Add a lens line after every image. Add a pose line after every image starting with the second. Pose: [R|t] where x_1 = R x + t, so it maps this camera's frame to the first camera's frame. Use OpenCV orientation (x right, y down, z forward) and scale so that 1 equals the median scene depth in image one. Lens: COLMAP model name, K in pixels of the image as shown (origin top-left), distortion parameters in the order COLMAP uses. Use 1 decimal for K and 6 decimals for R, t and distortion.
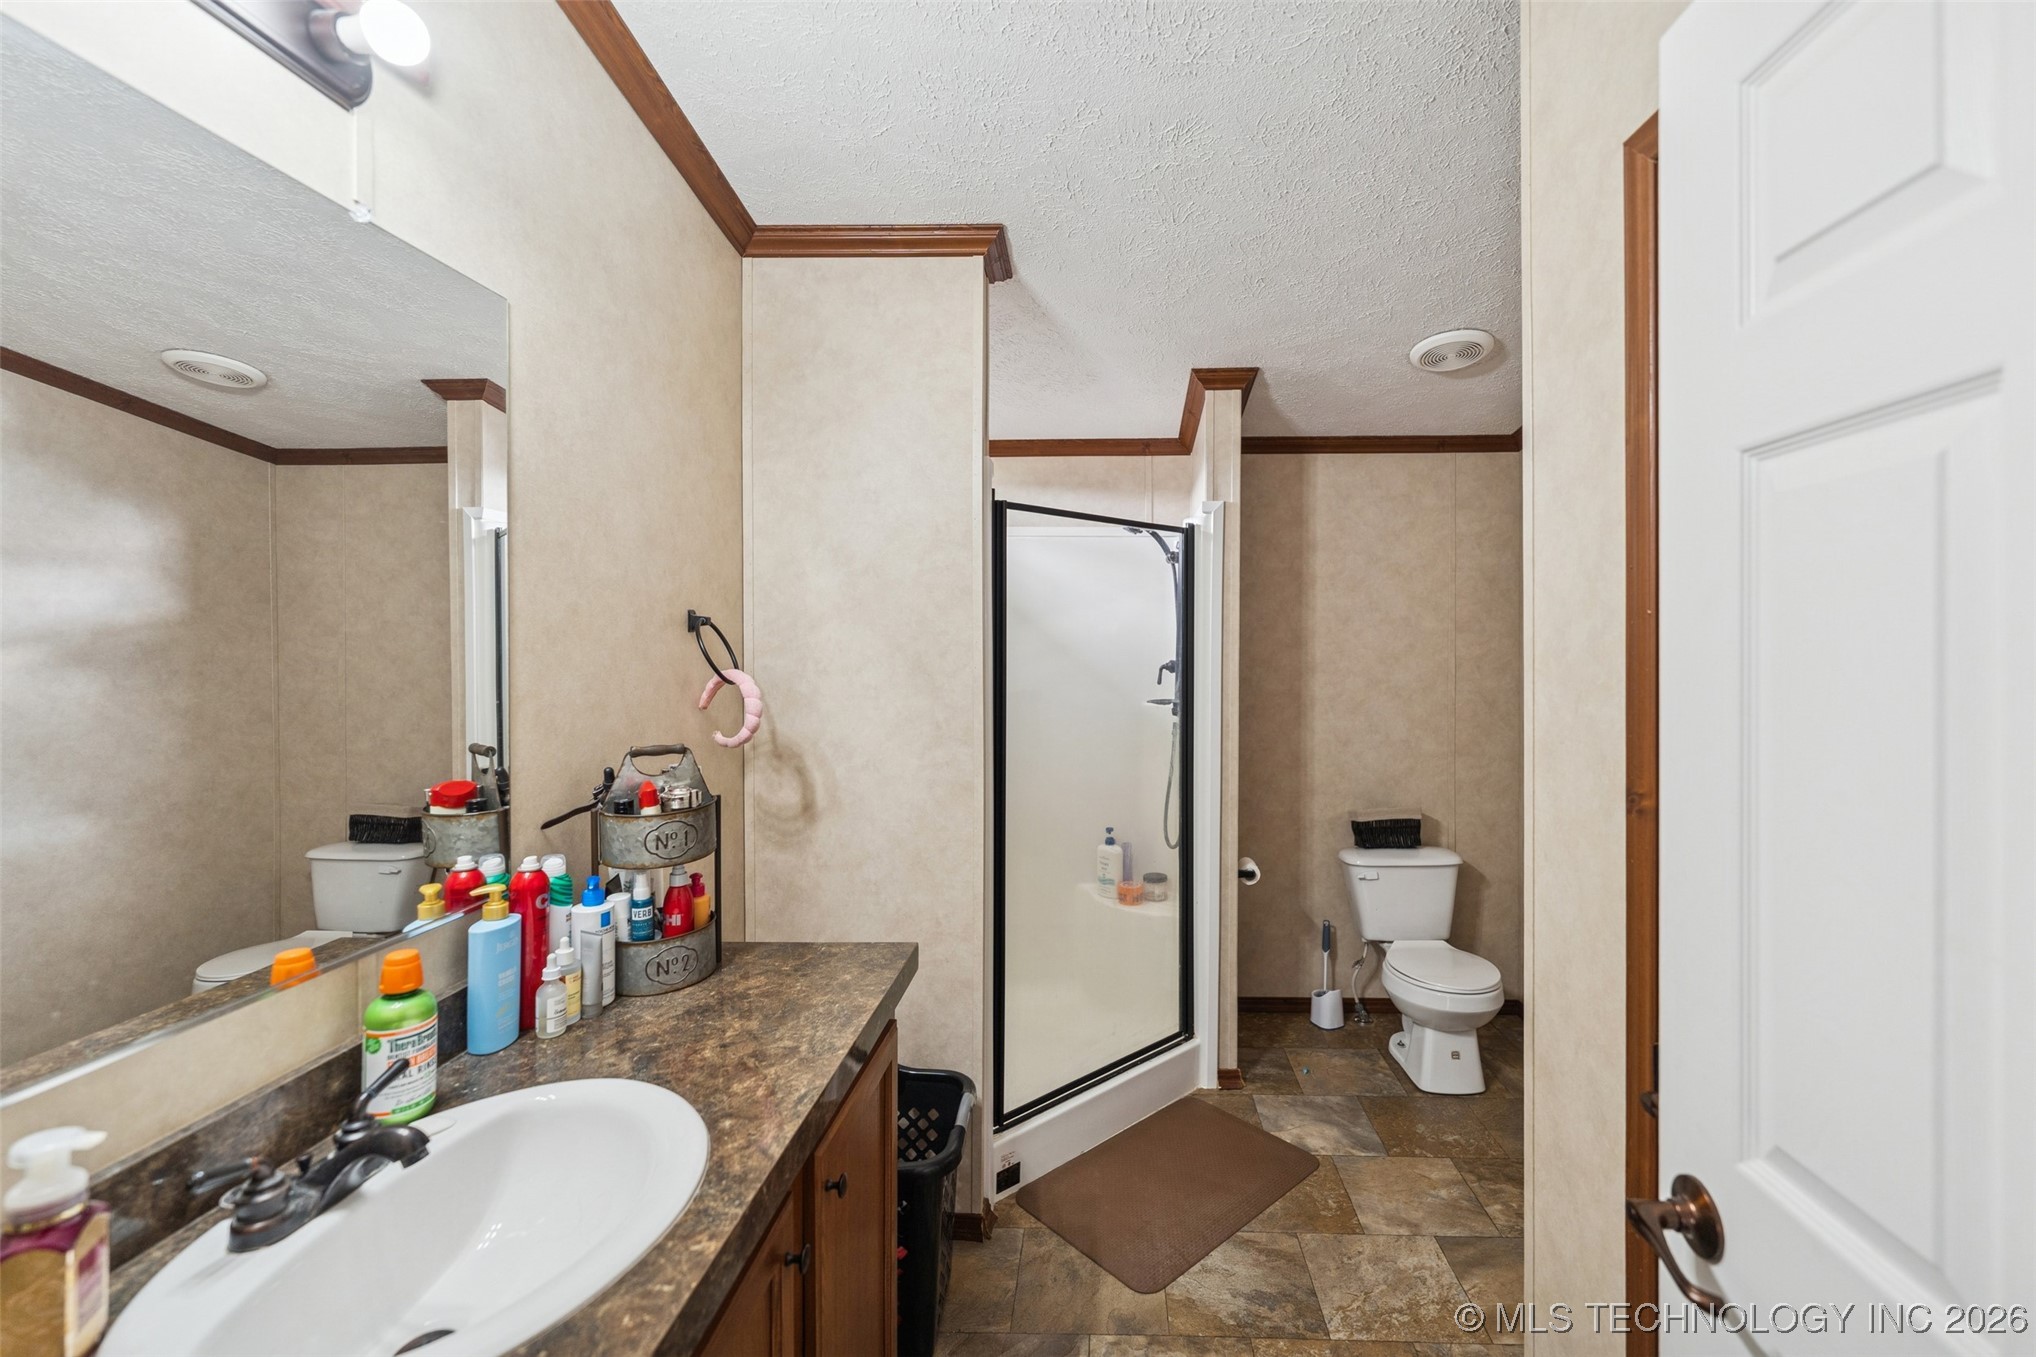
lens RADIAL K [[826.8, 0, 1015.7], [0, 826.8, 671.7], [0, 0, 1]] dist [0.002215, -0.001463]
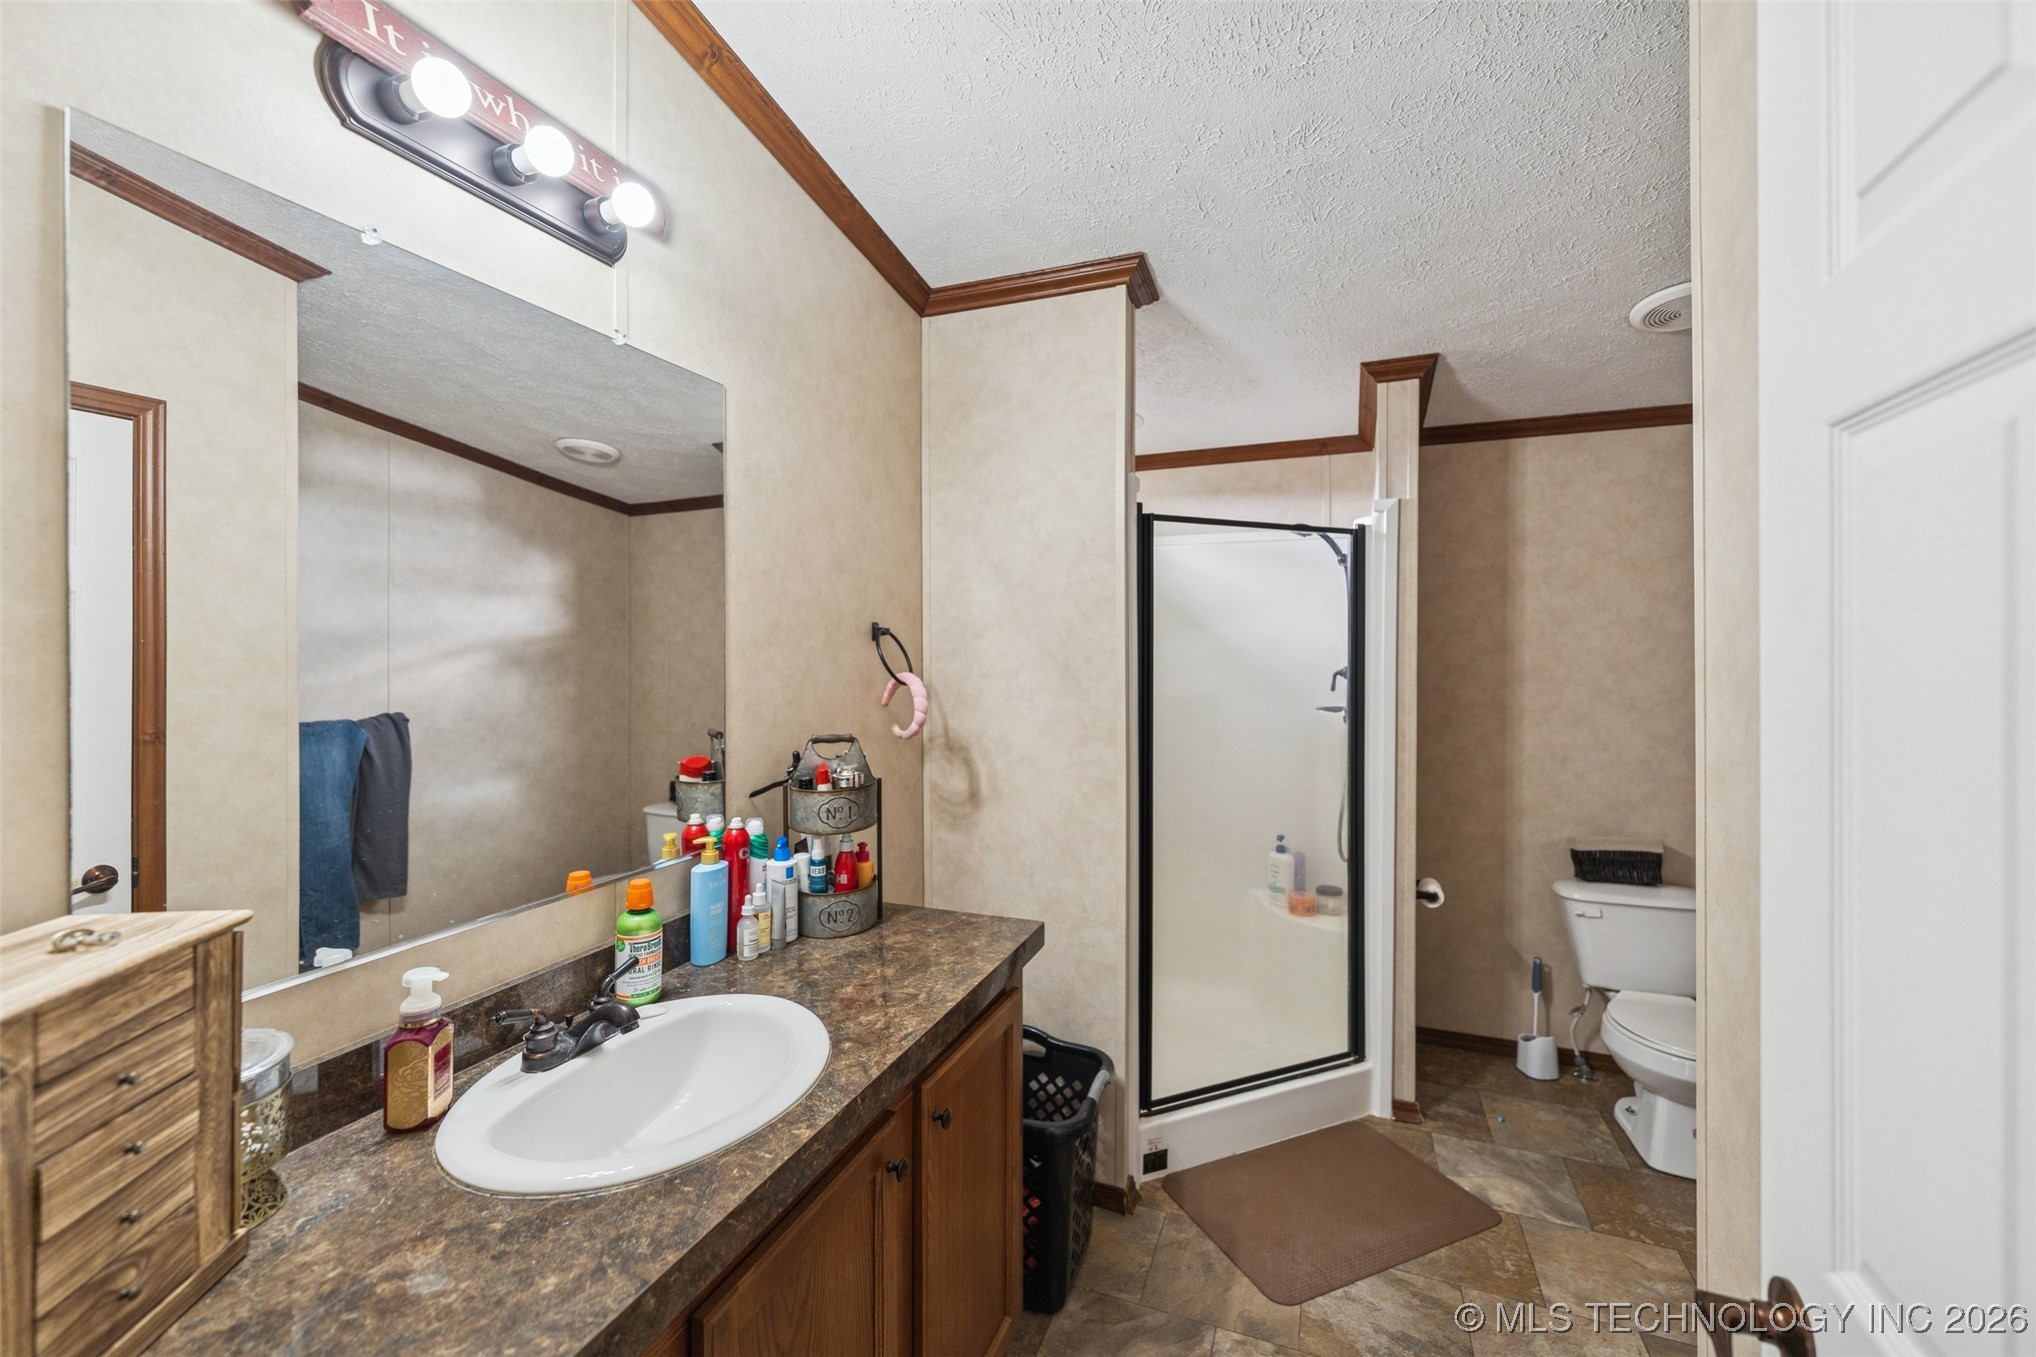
lens RADIAL K [[826.8, 0, 1037.4], [0, 826.8, 673.5], [0, 0, 1]] dist [0.002215, -0.001463]
pose [[0.939872, 0.008549, -0.341419, 0.215872], [-0.008517, 0.999962, 0.001593, -0.004470], [0.341420, 0.001411, 0.939910, -0.034310]]
